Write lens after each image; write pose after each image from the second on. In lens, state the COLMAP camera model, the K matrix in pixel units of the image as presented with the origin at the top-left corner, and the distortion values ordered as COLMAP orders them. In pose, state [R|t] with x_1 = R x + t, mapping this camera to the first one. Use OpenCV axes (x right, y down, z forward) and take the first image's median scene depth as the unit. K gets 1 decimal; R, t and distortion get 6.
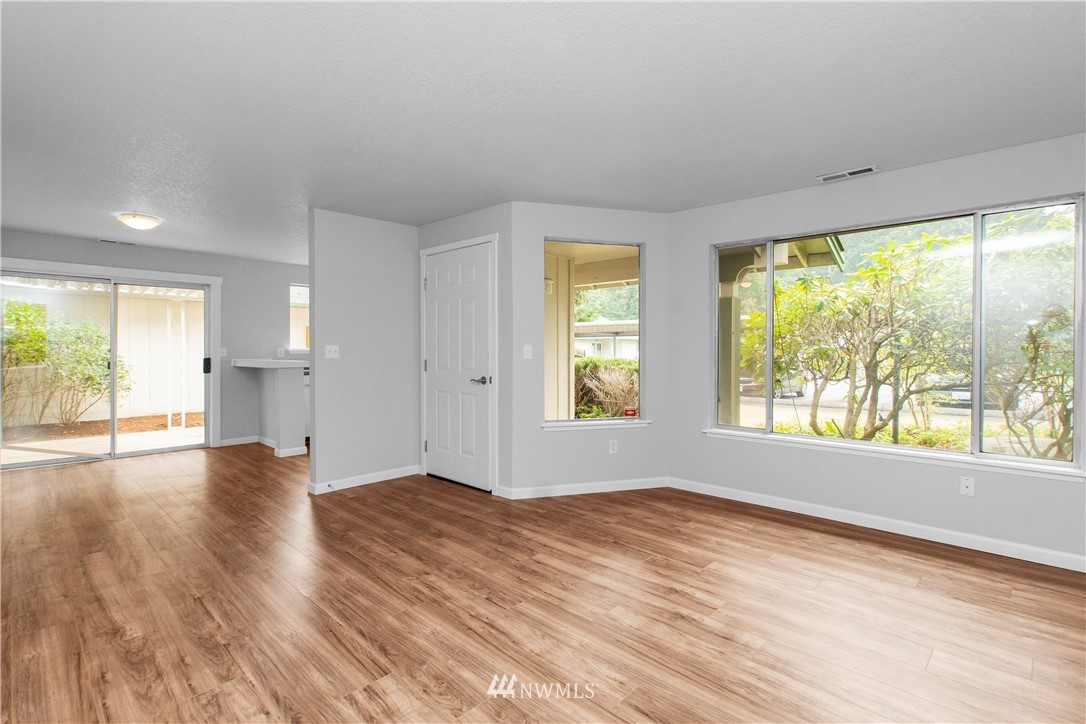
lens RADIAL K [[528.7, 0, 543.0], [0, 528.7, 356.6], [0, 0, 1]] dist [-0.009602, 0.005558]
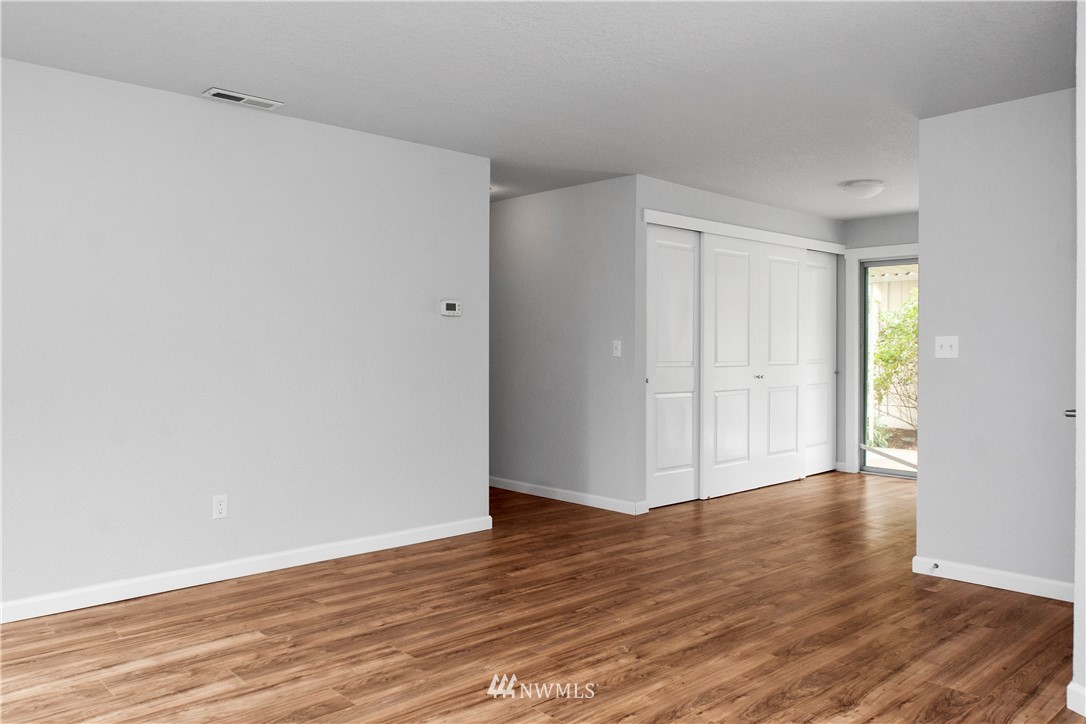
lens RADIAL K [[813.9, 0, 540.3], [0, 813.9, 358.4], [0, 0, 1]] dist [-0.006038, -0.000530]
pose [[-0.071133, 0.014920, -0.997355, 0.949740], [-0.012592, 0.999795, 0.015854, -0.009657], [0.997387, 0.013687, -0.070930, 1.008882]]
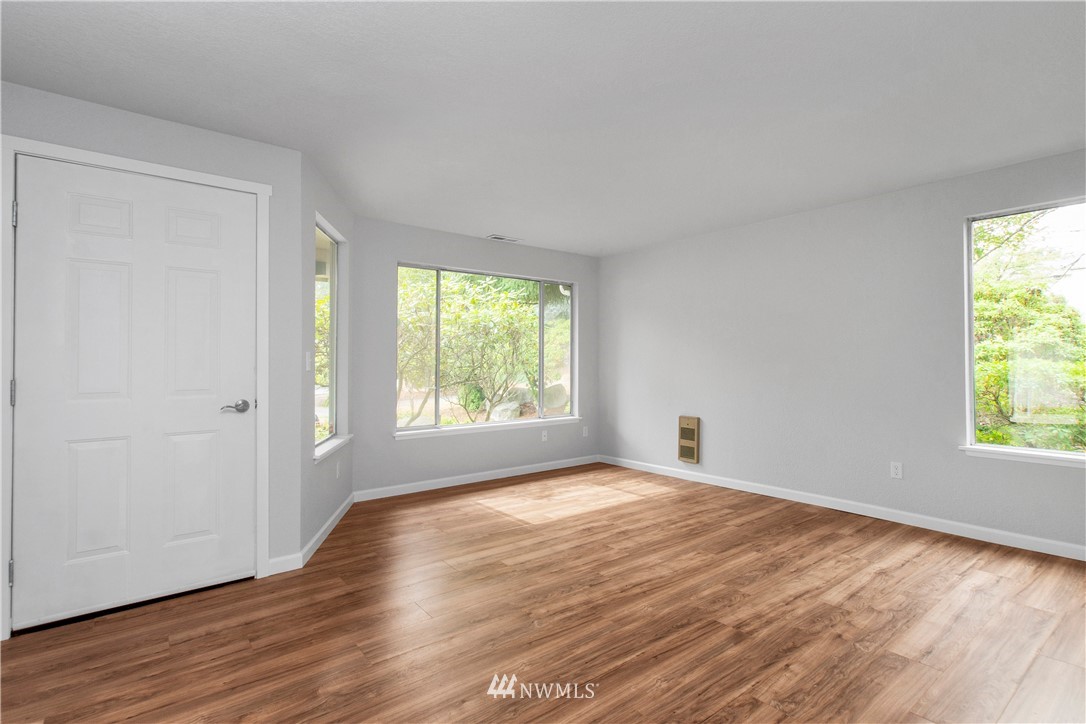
lens RADIAL K [[528.7, 0, 566.2], [0, 528.7, 355.2], [0, 0, 1]] dist [-0.009602, 0.005558]
pose [[0.106820, 0.006179, 0.994259, -1.164434], [0.014307, 0.999868, -0.007751, -0.010139], [-0.994175, 0.015053, 0.106717, 0.900326]]
